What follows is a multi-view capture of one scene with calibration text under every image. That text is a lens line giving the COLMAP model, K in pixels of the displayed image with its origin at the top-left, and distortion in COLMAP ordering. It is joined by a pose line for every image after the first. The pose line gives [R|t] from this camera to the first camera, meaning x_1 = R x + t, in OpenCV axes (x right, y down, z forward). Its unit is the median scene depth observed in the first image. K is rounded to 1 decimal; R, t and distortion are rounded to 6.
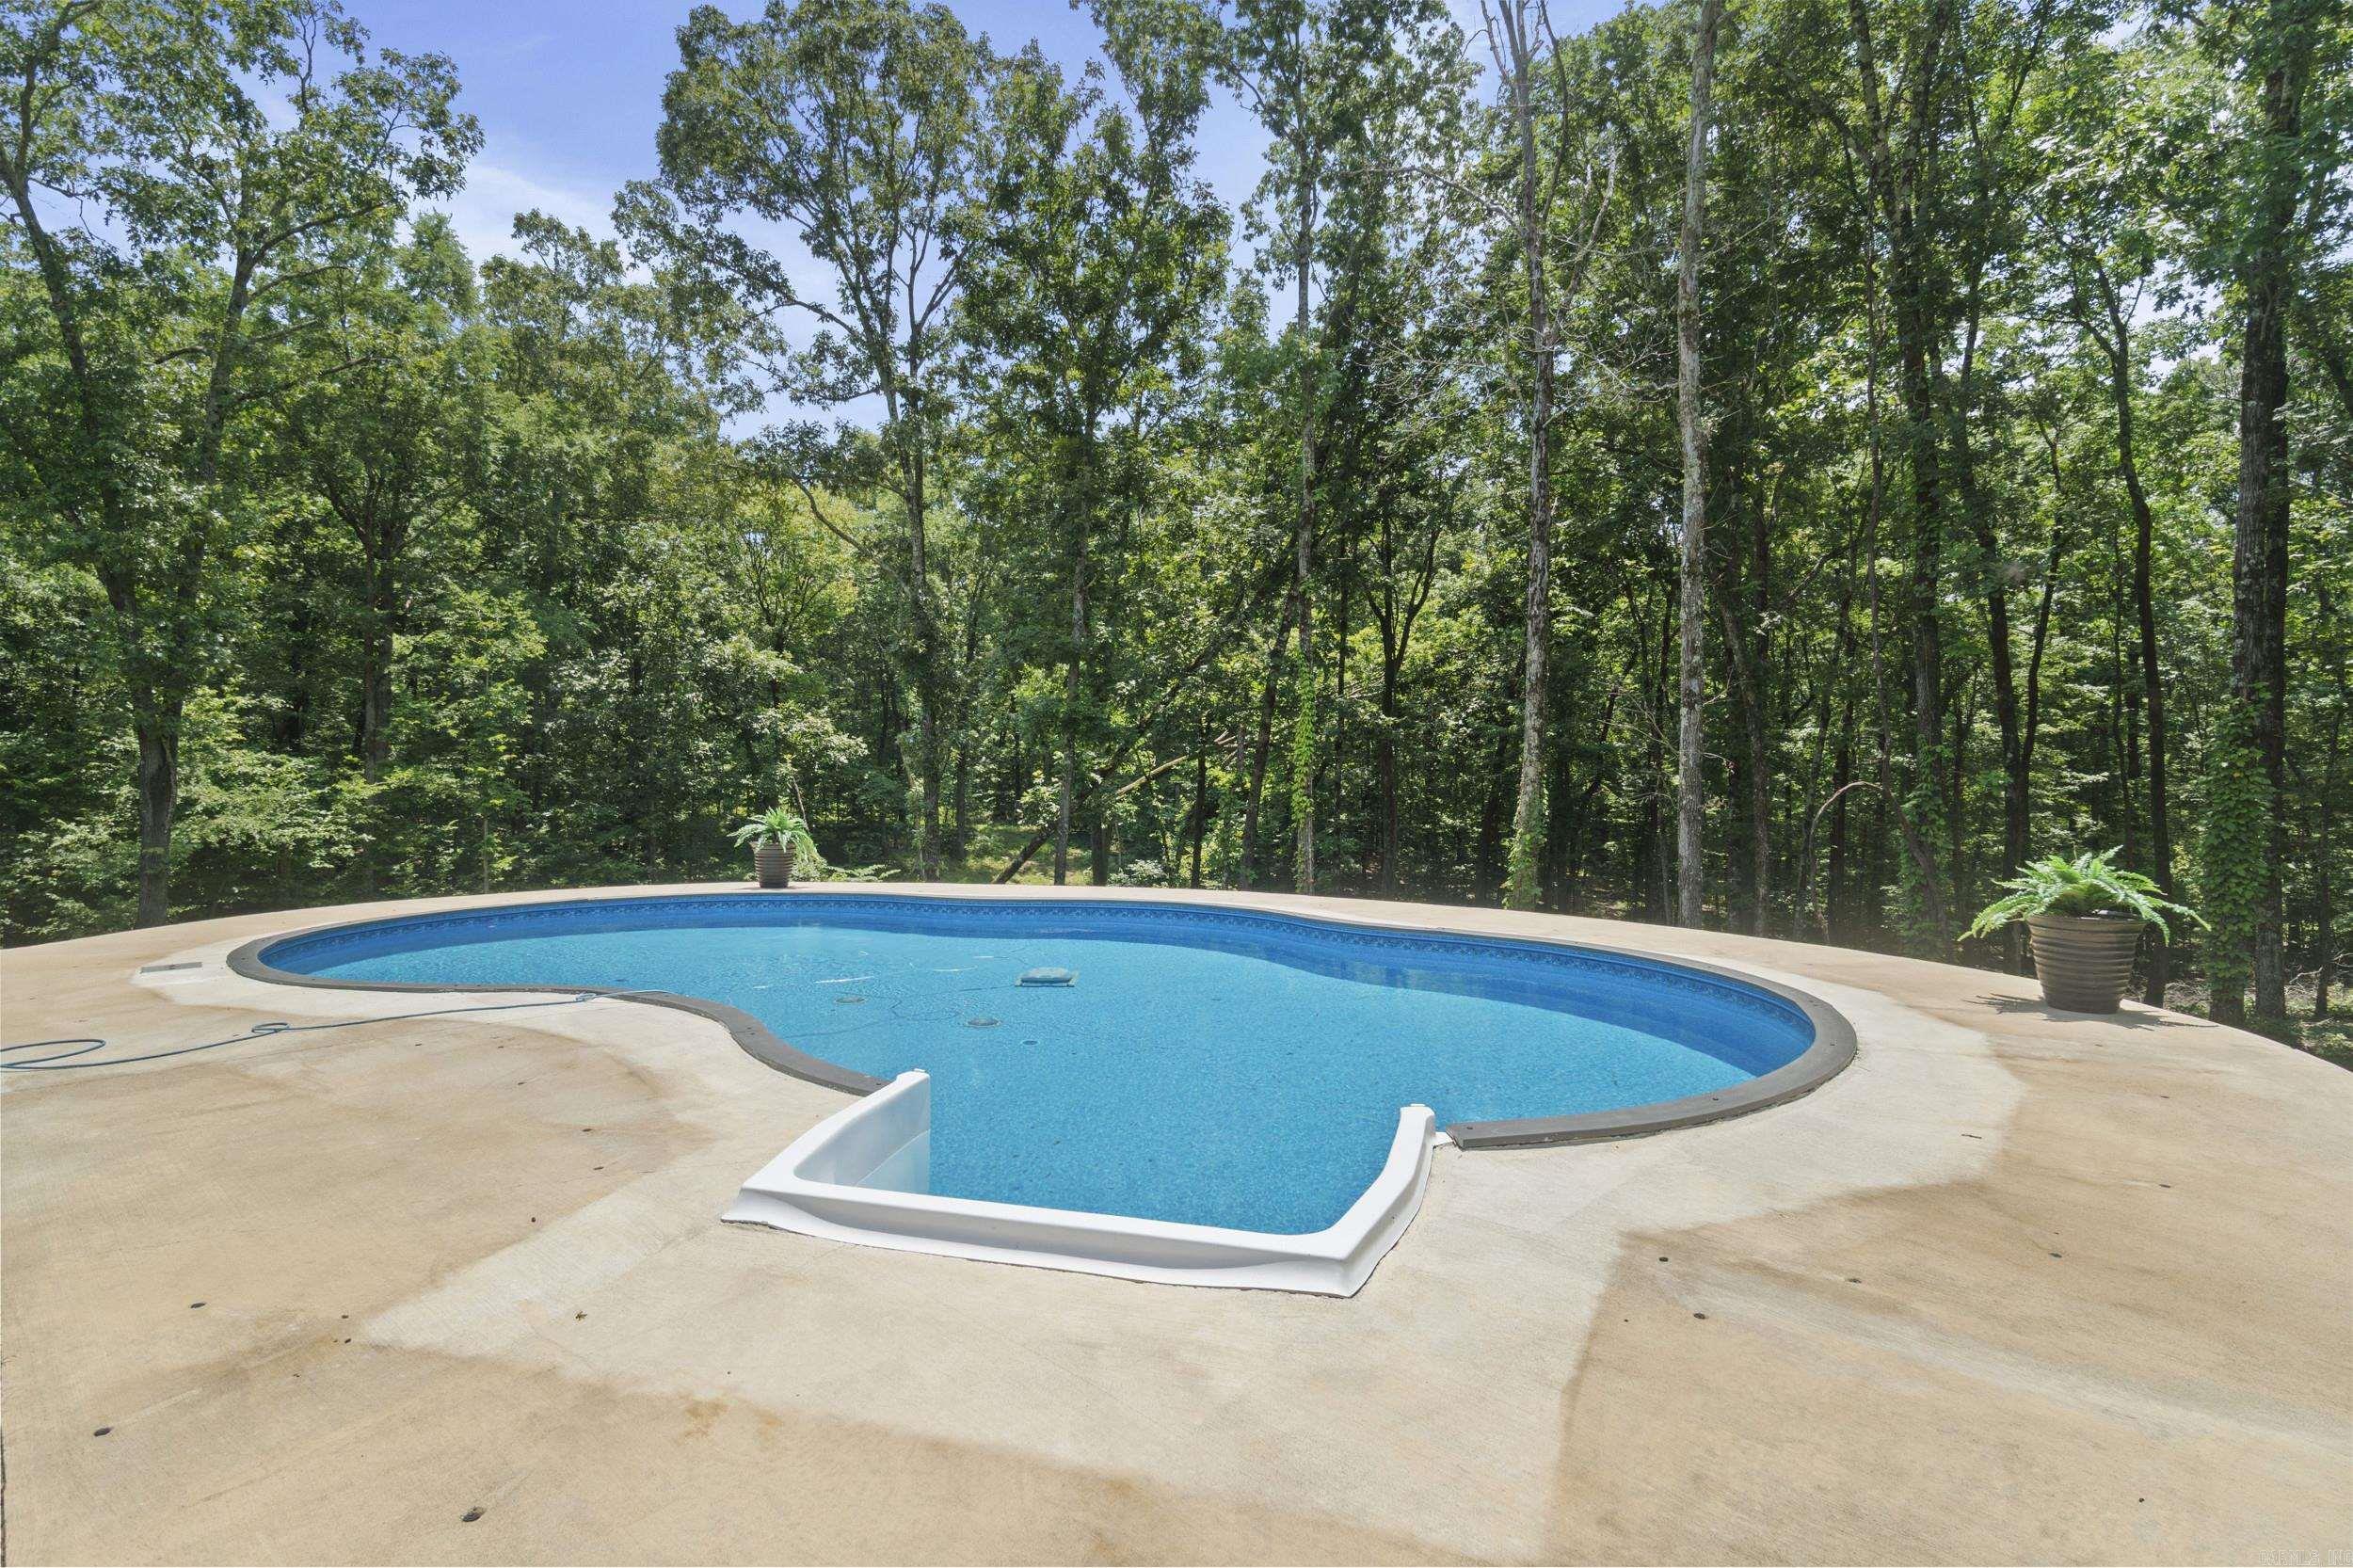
lens RADIAL K [[1230.3, 0, 1176.5], [0, 1230.3, 784.0], [0, 0, 1]] dist [0.000883, 0.001291]
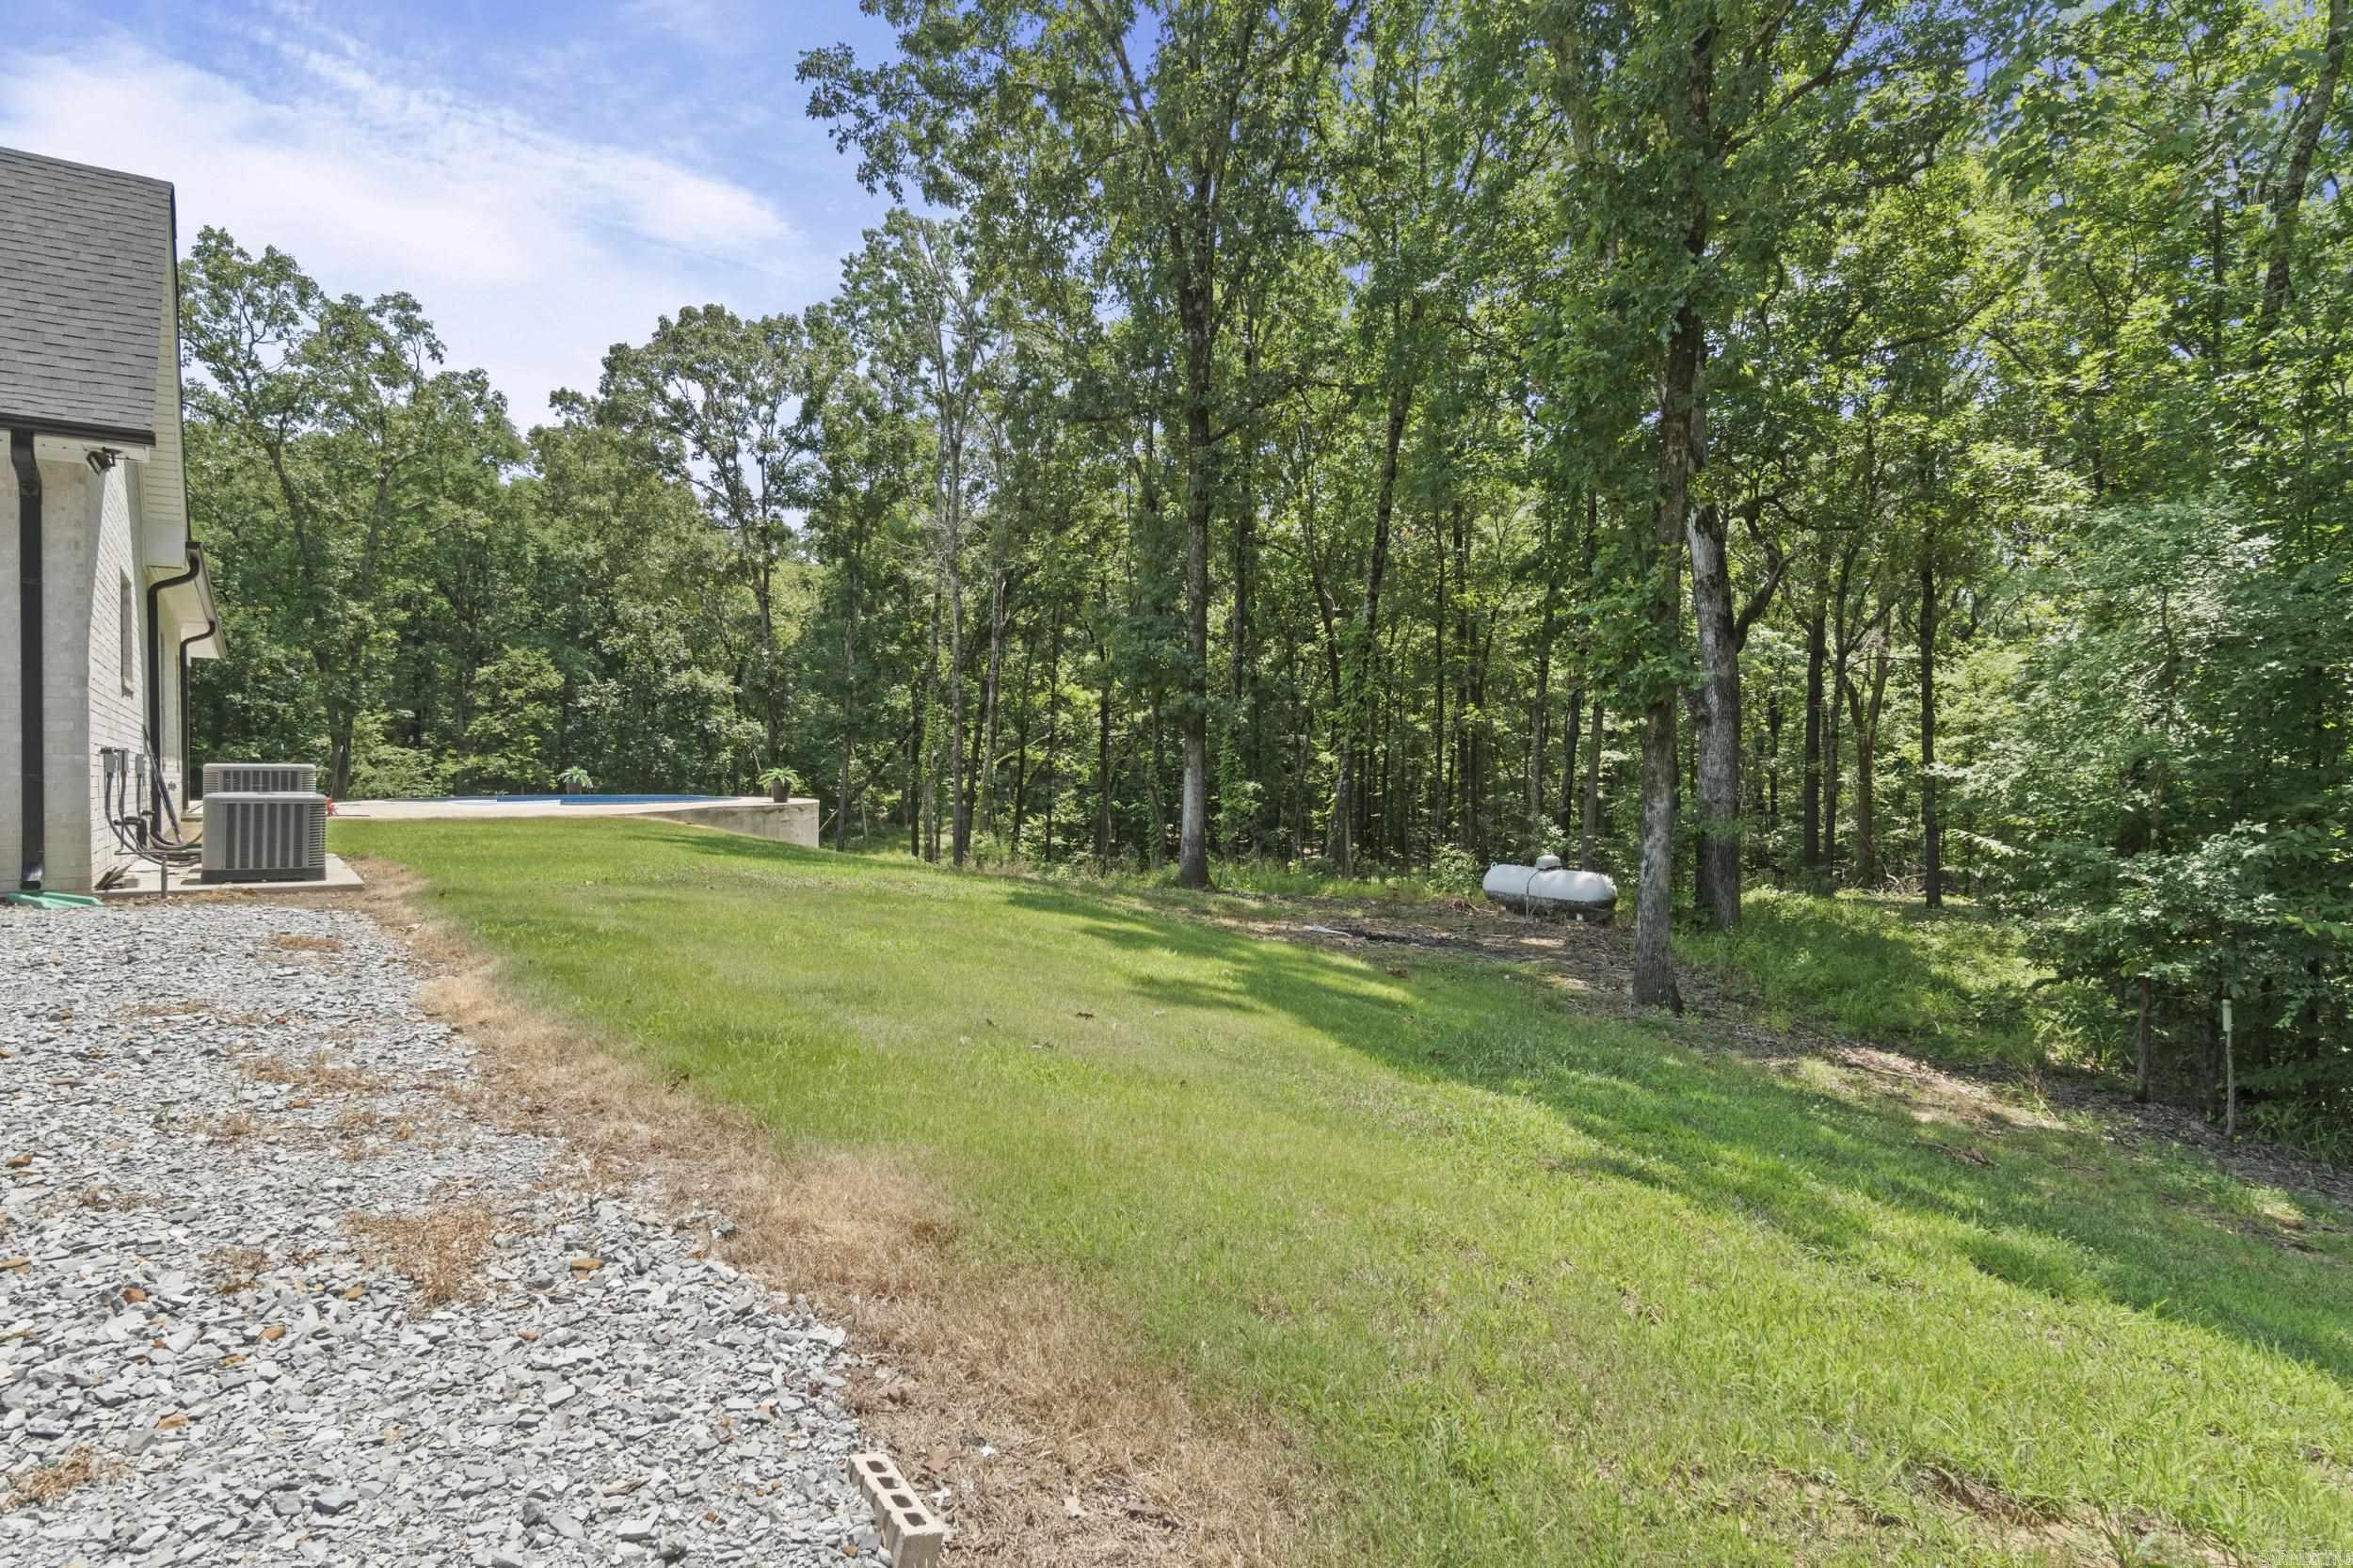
lens RADIAL K [[1240.3, 0, 1176.5], [0, 1240.3, 784.0], [0, 0, 1]] dist [-0.000274, -0.000106]
pose [[0.997152, -0.004927, -0.075261, 0.421683], [0.005148, 0.999983, 0.002732, 0.023593], [0.075246, -0.003112, 0.997160, -0.570974]]
